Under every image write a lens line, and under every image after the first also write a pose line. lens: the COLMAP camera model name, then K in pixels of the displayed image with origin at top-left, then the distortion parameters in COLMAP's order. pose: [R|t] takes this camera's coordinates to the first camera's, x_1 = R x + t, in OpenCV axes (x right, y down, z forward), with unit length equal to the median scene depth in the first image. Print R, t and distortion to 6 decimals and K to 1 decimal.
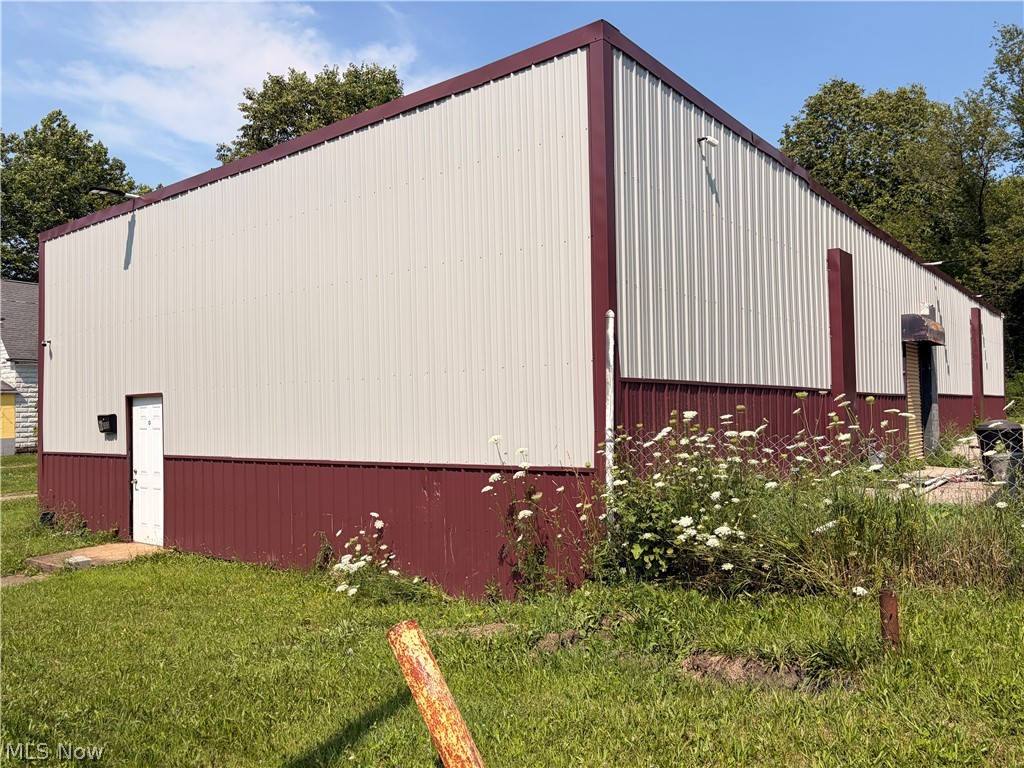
lens RADIAL K [[769.2, 0, 512.0], [0, 769.2, 384.0], [0, 0, 1]] dist [0.051617, -0.054920]
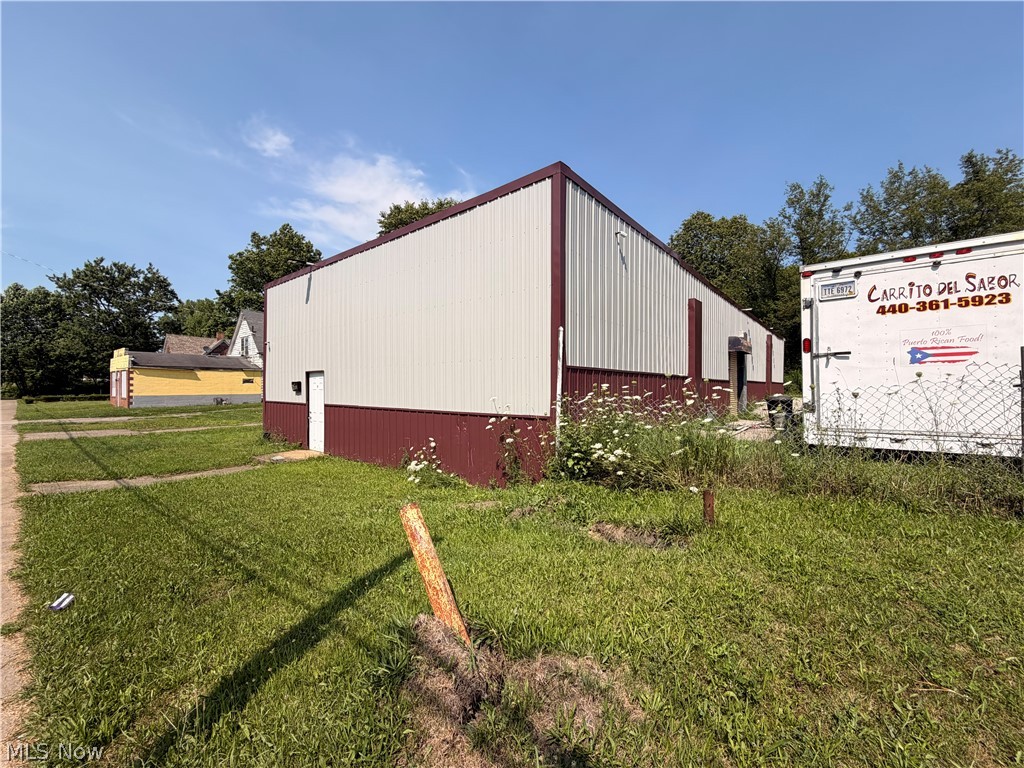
lens RADIAL K [[407.3, 0, 512.0], [0, 407.3, 384.0], [0, 0, 1]] dist [0.000247, 0.000039]
pose [[0.999491, 0.021489, -0.023576, 0.037149], [-0.020766, 0.999319, 0.030489, 0.007909], [0.024215, -0.029983, 0.999257, 0.056865]]
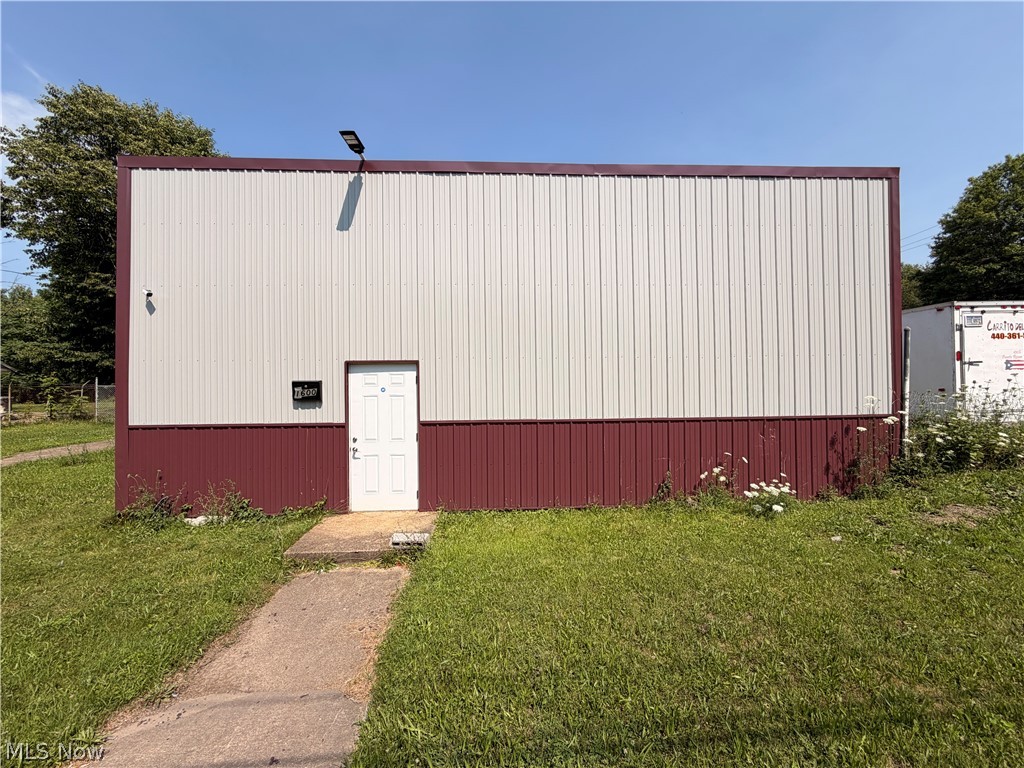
lens RADIAL K [[381.9, 0, 512.0], [0, 381.9, 384.0], [0, 0, 1]] dist [0.000463, 0.000054]
pose [[0.761591, 0.017983, 0.647808, -1.106774], [-0.030296, 0.999510, 0.007870, 0.056528], [-0.647349, -0.025619, 0.761763, 0.869811]]
